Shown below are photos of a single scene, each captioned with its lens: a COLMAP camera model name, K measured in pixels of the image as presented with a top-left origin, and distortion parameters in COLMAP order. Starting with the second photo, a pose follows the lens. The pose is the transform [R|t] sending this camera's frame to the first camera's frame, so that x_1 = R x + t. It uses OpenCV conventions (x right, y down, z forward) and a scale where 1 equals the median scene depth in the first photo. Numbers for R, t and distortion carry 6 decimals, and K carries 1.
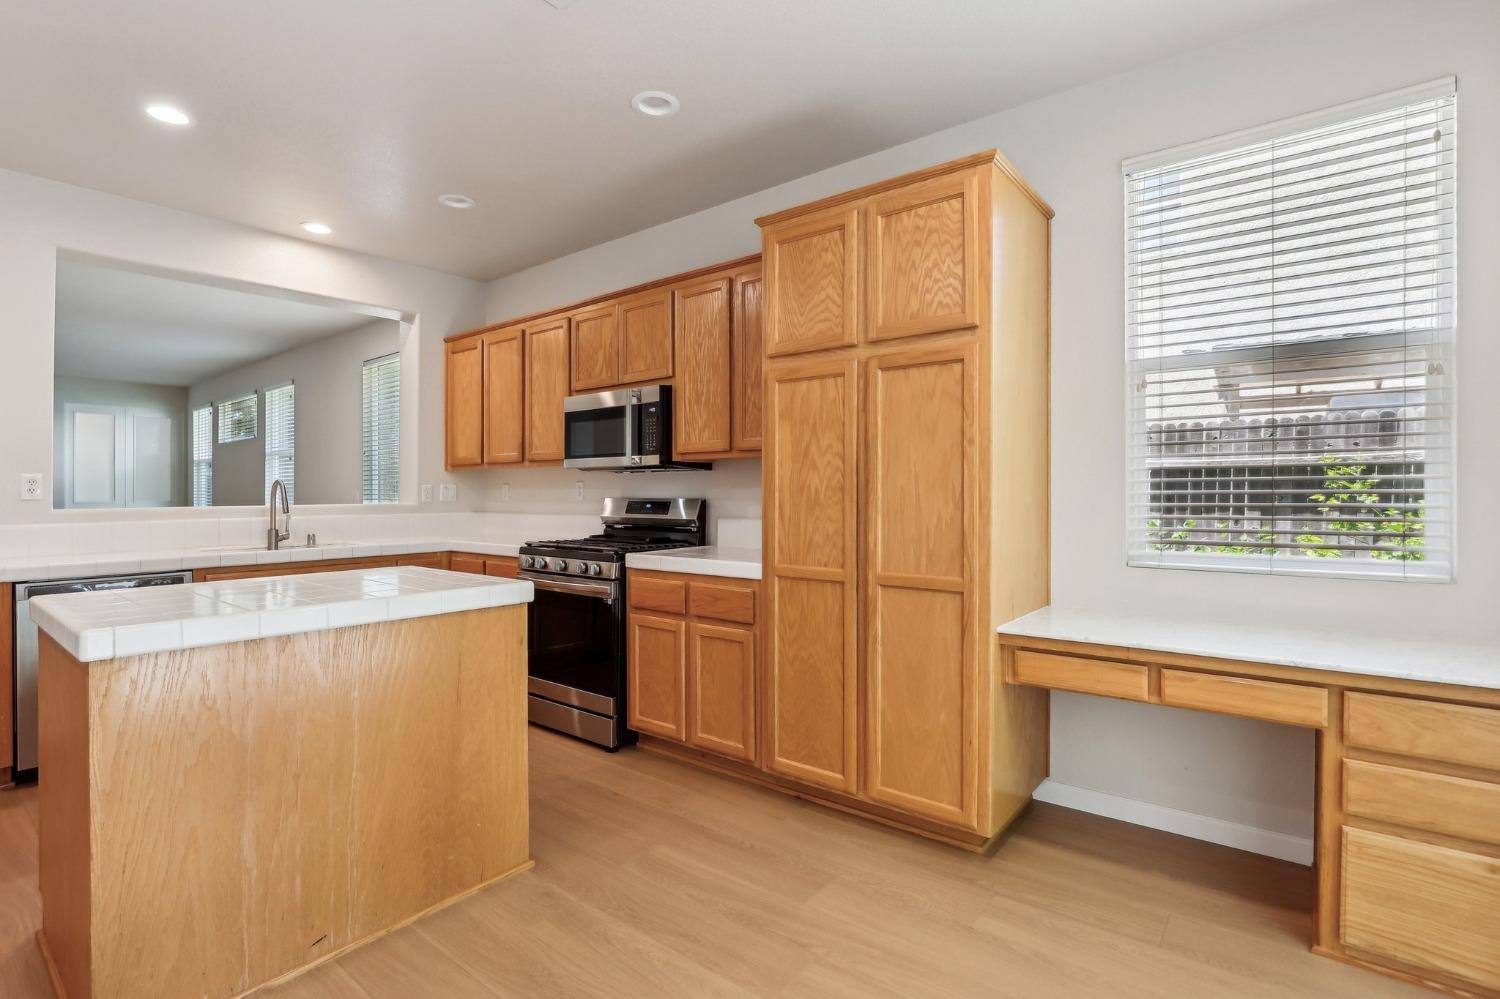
lens RADIAL K [[711.8, 0, 736.2], [0, 711.8, 490.1], [0, 0, 1]] dist [-0.033035, 0.004406]
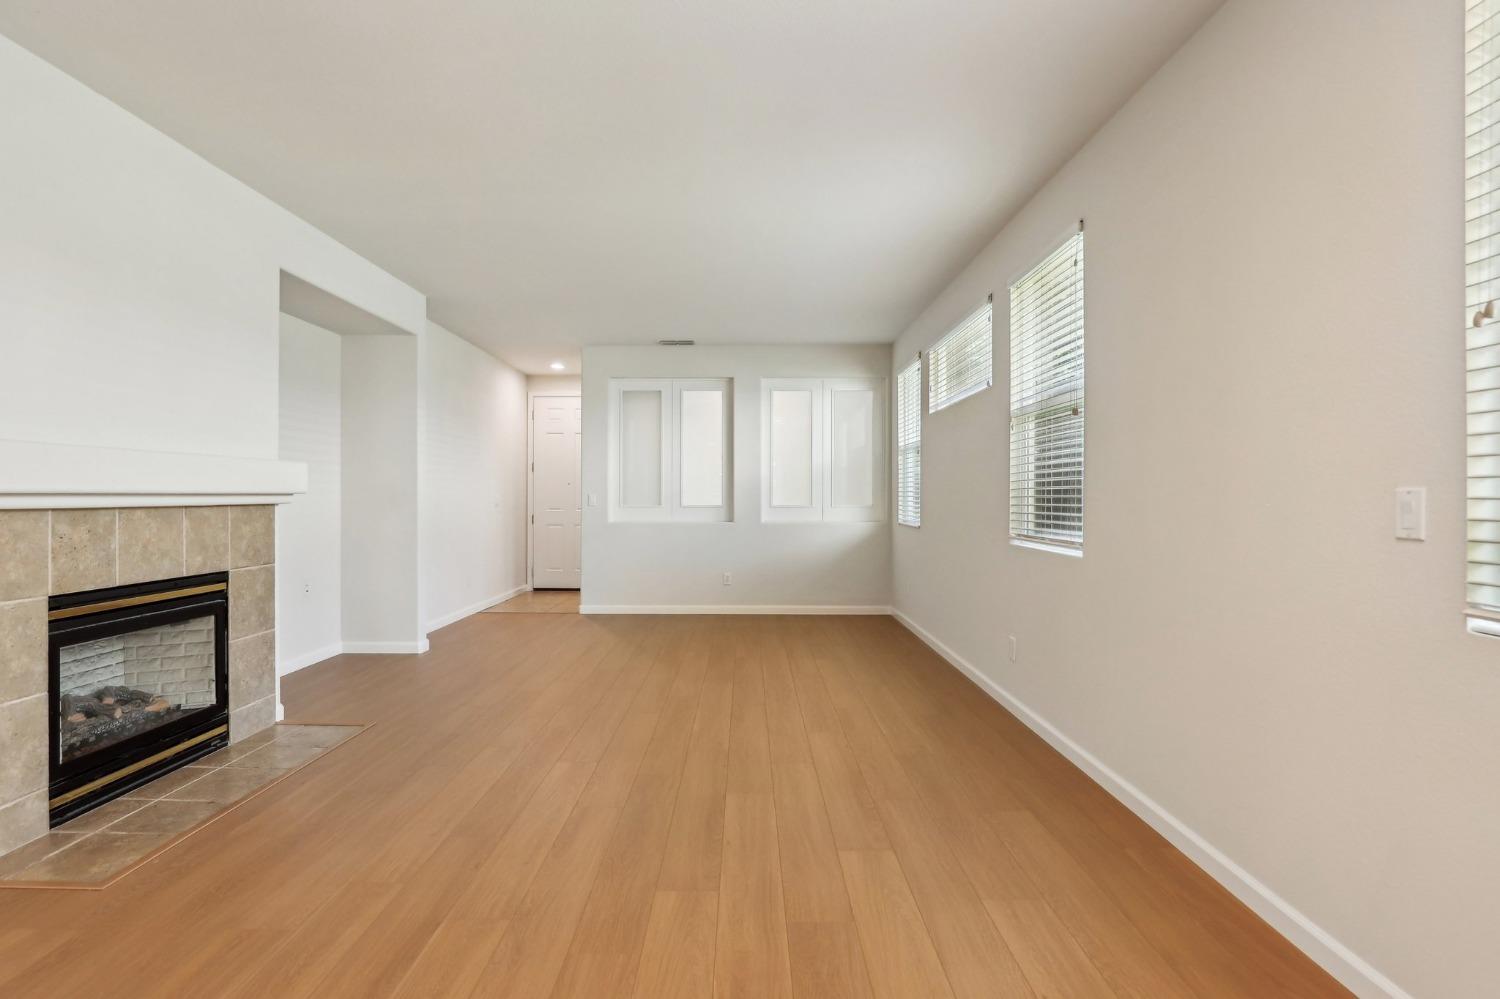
lens RADIAL K [[711.8, 0, 741.6], [0, 711.8, 490.5], [0, 0, 1]] dist [-0.033035, 0.004406]
pose [[0.623694, -0.002300, -0.781666, -1.196538], [0.001039, 0.999997, -0.002113, 0.007977], [0.781668, 0.000506, 0.623694, 1.621171]]
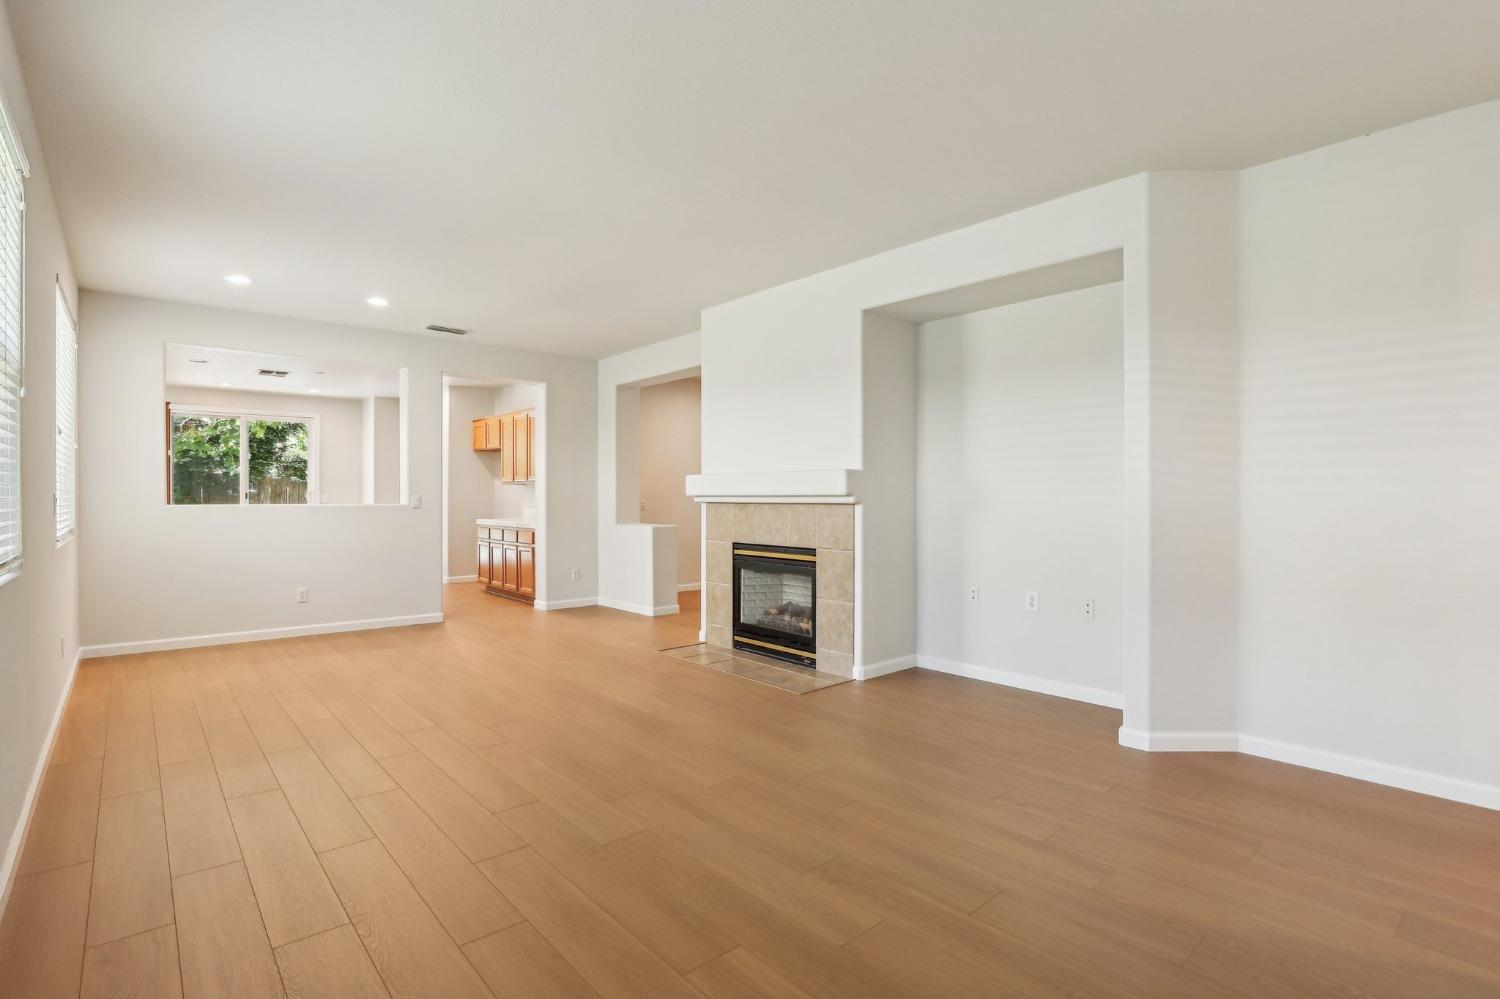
lens RADIAL K [[711.8, 0, 744.0], [0, 711.8, 503.1], [0, 0, 1]] dist [-0.033035, 0.004406]
pose [[-0.985649, 0.005697, 0.168713, -2.857630], [0.007157, 0.999942, 0.008043, 0.013805], [-0.168658, 0.009135, -0.985632, 3.501263]]
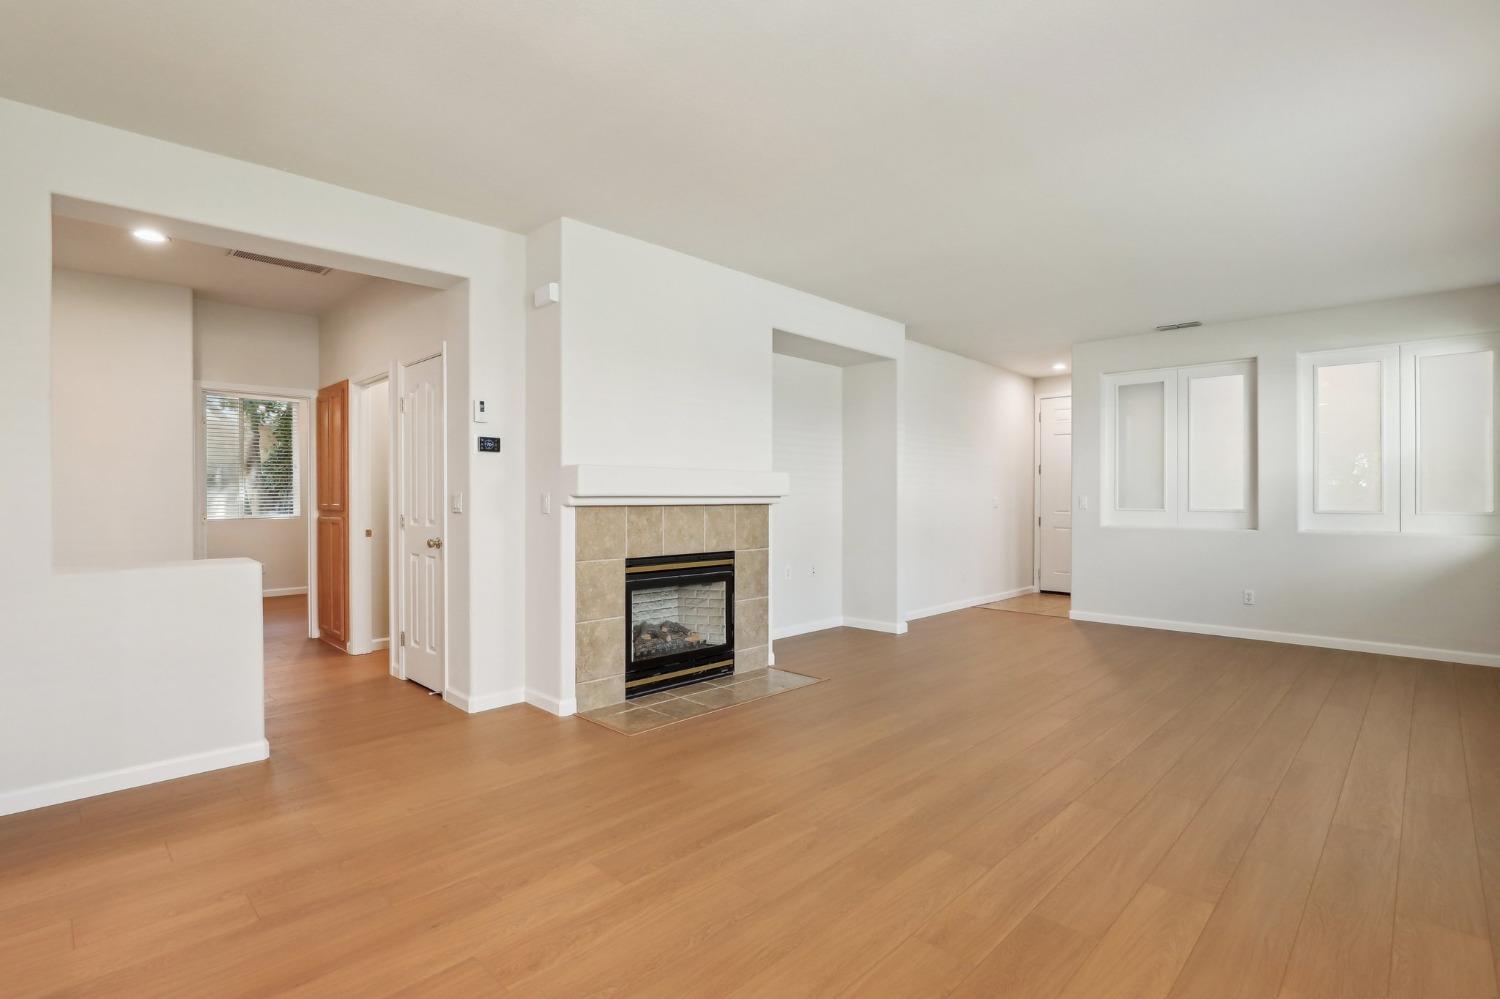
lens RADIAL K [[711.8, 0, 750.5], [0, 711.8, 496.1], [0, 0, 1]] dist [-0.033035, 0.004406]
pose [[-0.090956, 0.001872, -0.995853, -0.965049], [0.002251, 0.999996, 0.001674, 0.006991], [0.995852, -0.002089, -0.090960, 1.885285]]
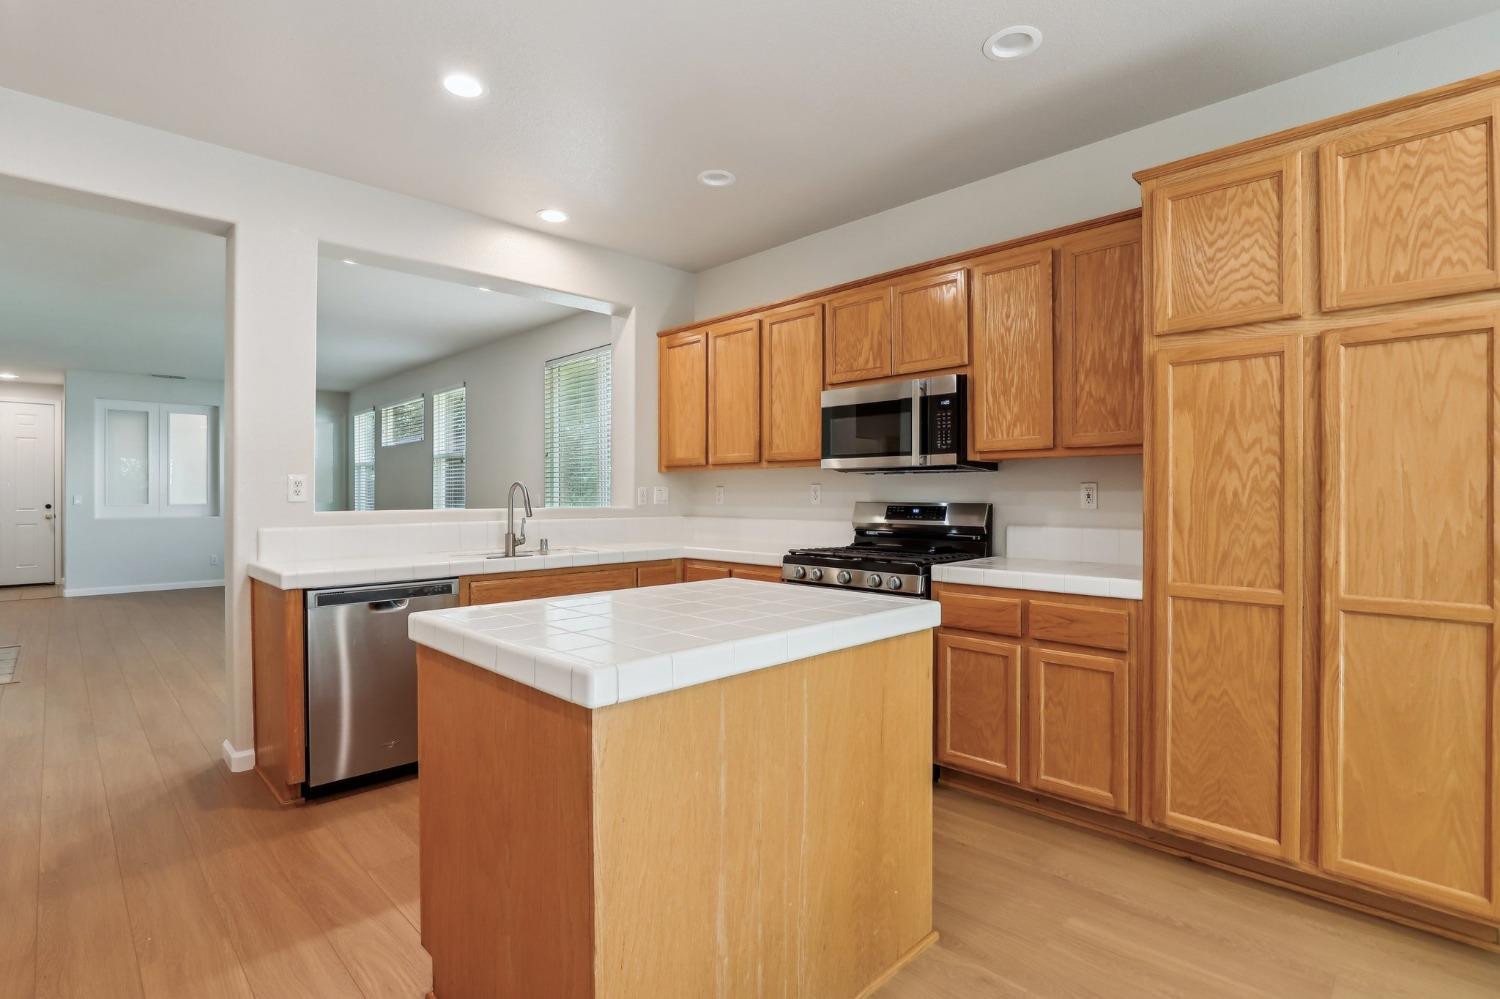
lens RADIAL K [[711.8, 0, 728.1], [0, 711.8, 498.4], [0, 0, 1]] dist [-0.033035, 0.004406]
pose [[0.992370, 0.002489, -0.123270, -0.370184], [-0.001526, 0.999968, 0.007906, -0.000558], [0.123285, -0.007658, 0.992342, 0.116047]]
